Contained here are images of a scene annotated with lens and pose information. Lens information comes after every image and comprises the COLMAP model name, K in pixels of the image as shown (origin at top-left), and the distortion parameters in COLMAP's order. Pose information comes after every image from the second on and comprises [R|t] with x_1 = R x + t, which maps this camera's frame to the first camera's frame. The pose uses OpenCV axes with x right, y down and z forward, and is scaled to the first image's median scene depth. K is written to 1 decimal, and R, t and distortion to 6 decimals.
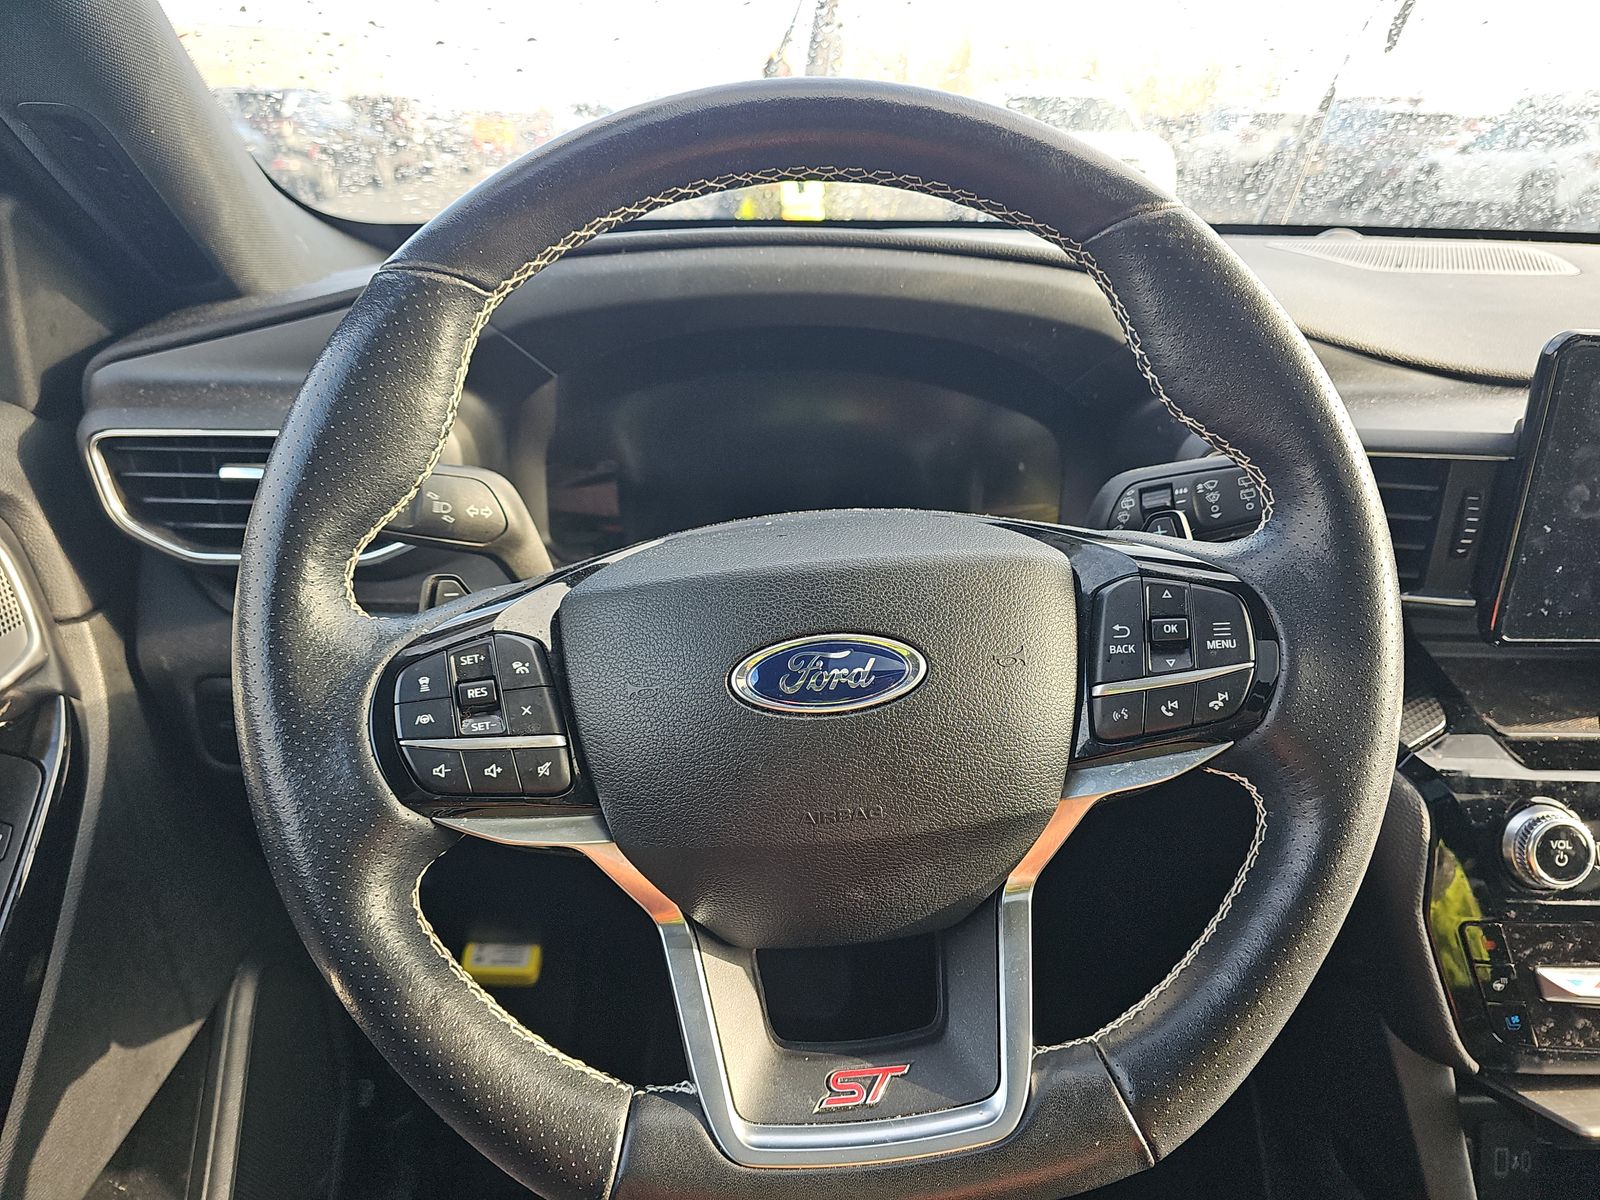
lens RADIAL K [[1070.3, 0, 800.2], [0, 1070.3, 597.7], [0, 0, 1]] dist [0.008001, -0.004958]
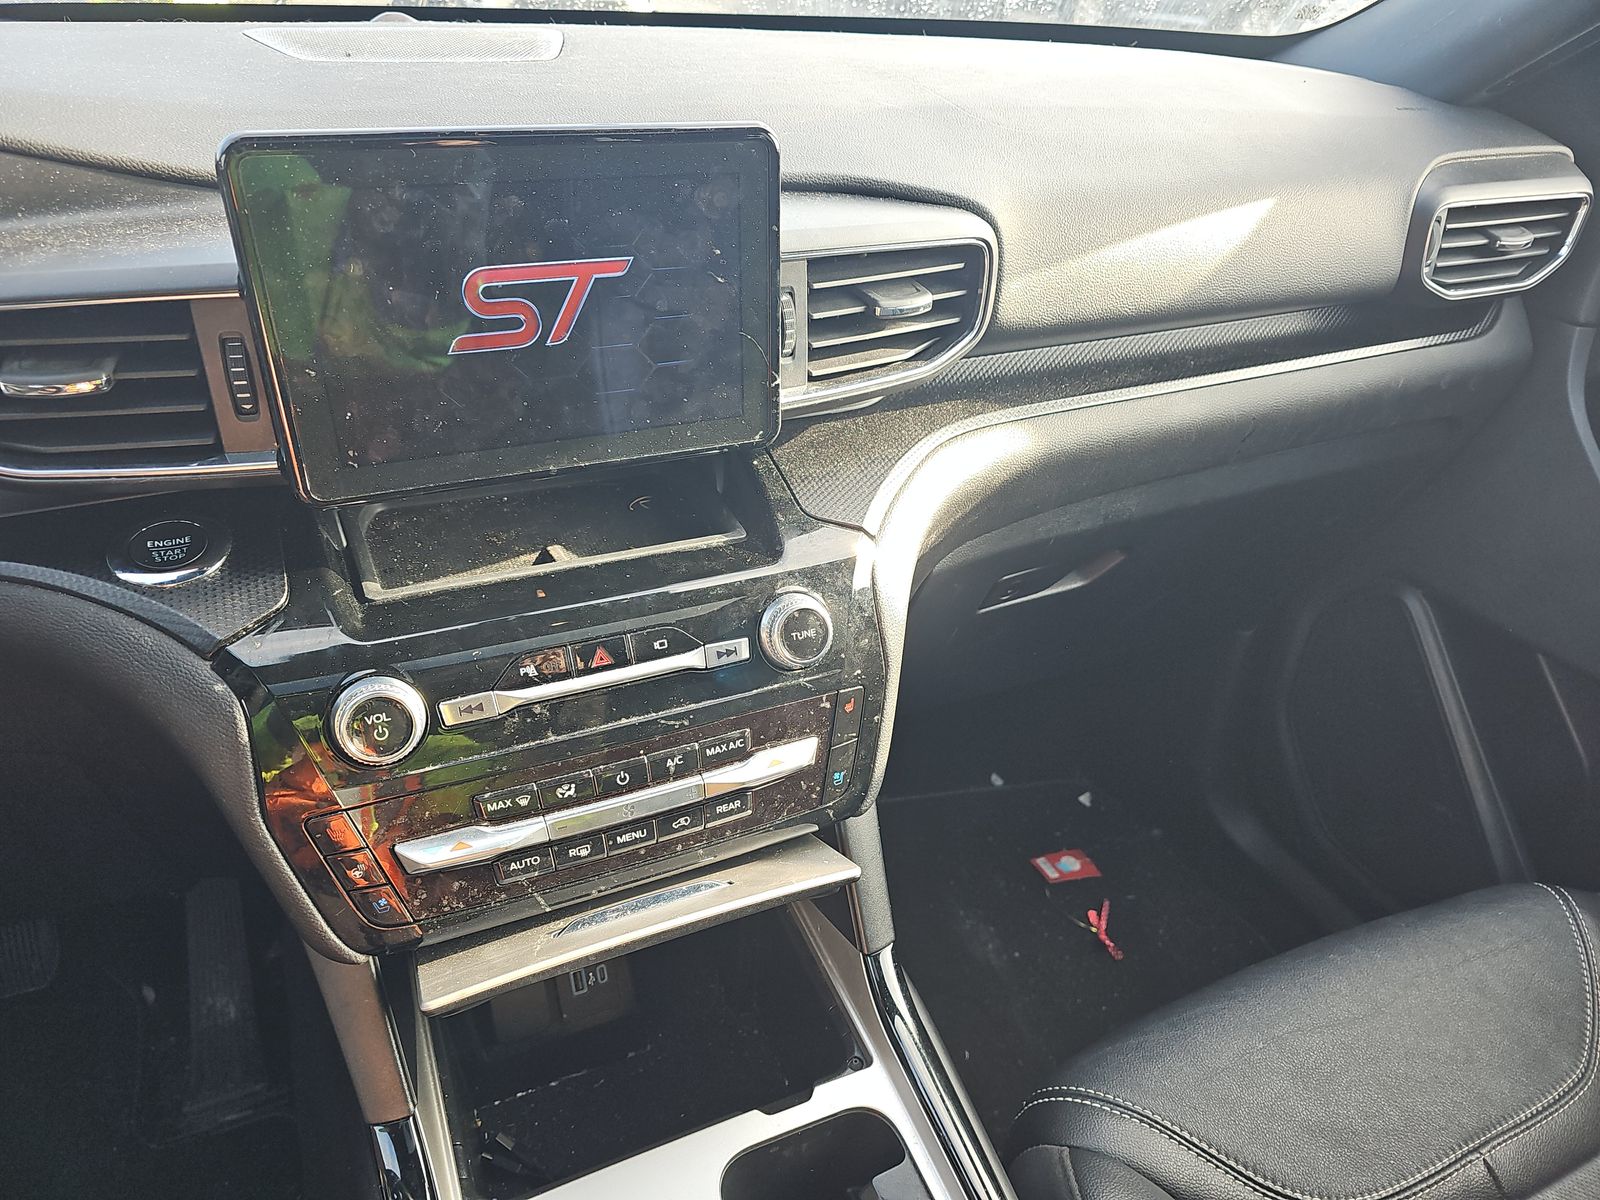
lens RADIAL K [[1070.3, 0, 798.3], [0, 1070.3, 600.7], [0, 0, 1]] dist [0.008001, -0.004958]
pose [[0.919113, -0.191953, 0.344073, 0.727558], [0.134169, 0.973585, 0.184747, 0.008951], [-0.370447, -0.123639, 0.920588, 0.028212]]
